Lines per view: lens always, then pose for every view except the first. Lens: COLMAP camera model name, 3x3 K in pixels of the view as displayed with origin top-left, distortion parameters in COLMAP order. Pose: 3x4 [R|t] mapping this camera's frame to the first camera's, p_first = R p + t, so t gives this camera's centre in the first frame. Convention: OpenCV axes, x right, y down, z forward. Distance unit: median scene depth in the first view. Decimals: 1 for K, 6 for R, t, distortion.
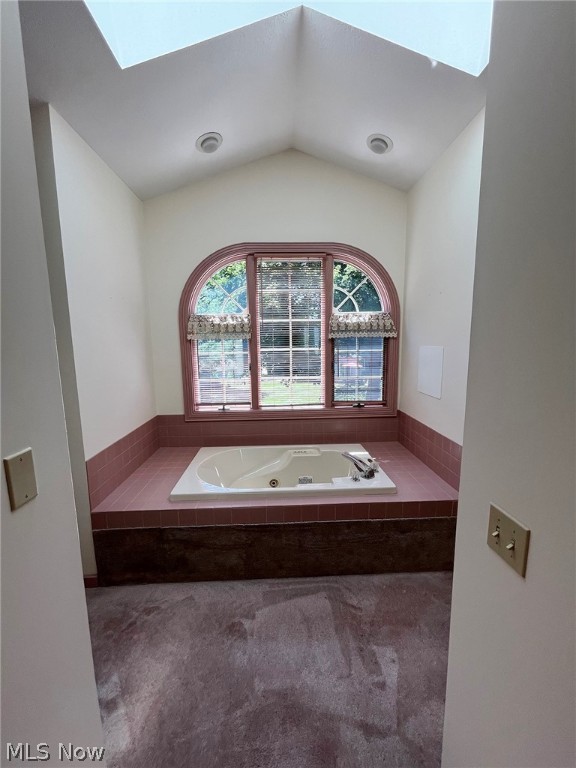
lens RADIAL K [[313.8, 0, 288.0], [0, 313.8, 384.0], [0, 0, 1]] dist [-0.001256, -0.000128]
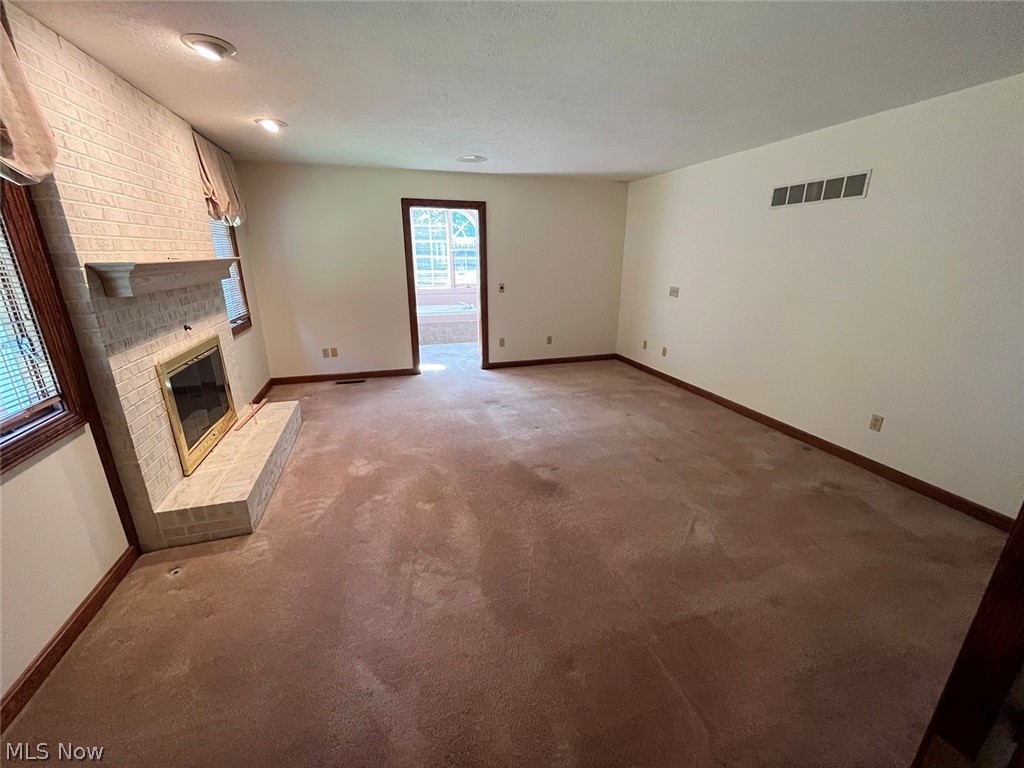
lens RADIAL K [[418.4, 0, 512.0], [0, 418.4, 384.0], [0, 0, 1]] dist [-0.001256, -0.000128]
pose [[0.968567, -0.065556, 0.239959, -0.184219], [0.025627, 0.985813, 0.165878, 0.248642], [-0.247429, -0.154515, 0.956506, -1.728494]]
